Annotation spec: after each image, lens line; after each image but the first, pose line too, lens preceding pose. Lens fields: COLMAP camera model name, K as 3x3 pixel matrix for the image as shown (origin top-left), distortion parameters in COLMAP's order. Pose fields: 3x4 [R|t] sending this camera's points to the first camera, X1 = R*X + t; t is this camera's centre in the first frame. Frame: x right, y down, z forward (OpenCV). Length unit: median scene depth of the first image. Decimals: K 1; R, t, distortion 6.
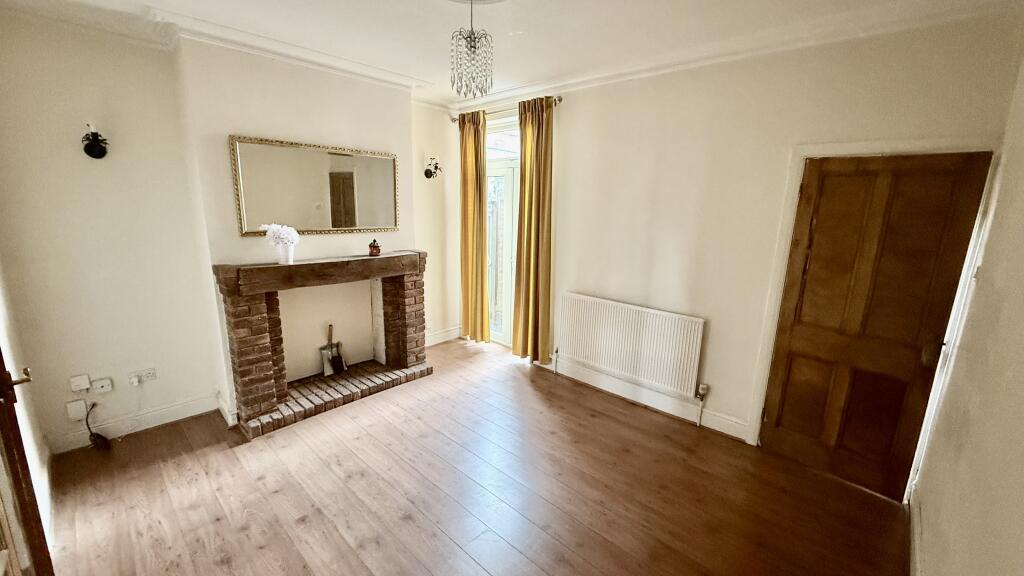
lens RADIAL K [[407.2, 0, 507.9], [0, 407.2, 287.5], [0, 0, 1]] dist [0.000561, 0.000060]
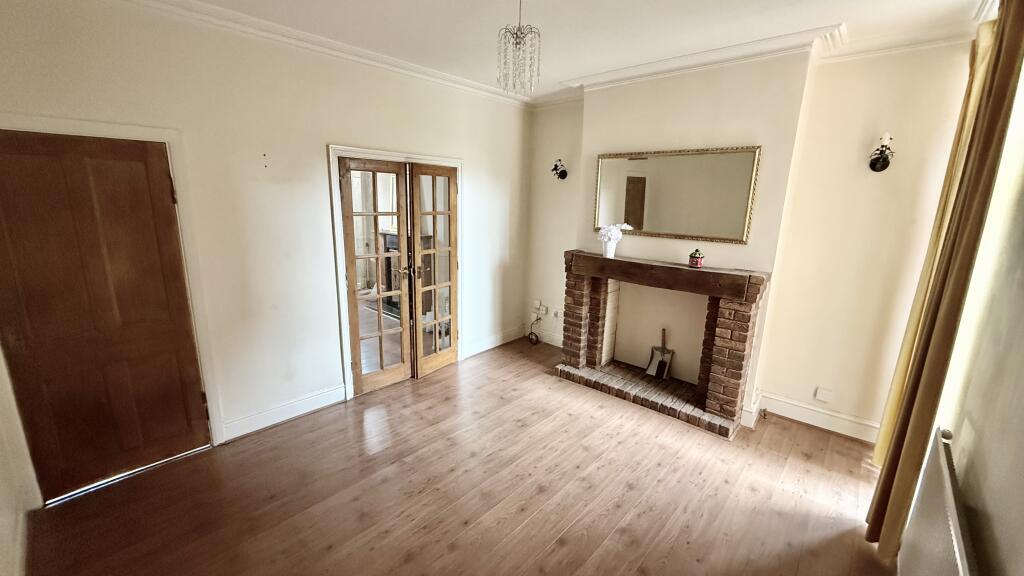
lens RADIAL K [[407.2, 0, 507.9], [0, 407.2, 287.5], [0, 0, 1]] dist [0.000561, 0.000060]
pose [[0.012090, 0.196389, -0.980451, 0.555485], [-0.223419, 0.956265, 0.188790, -0.115974], [0.974647, 0.216769, 0.055438, 0.586265]]
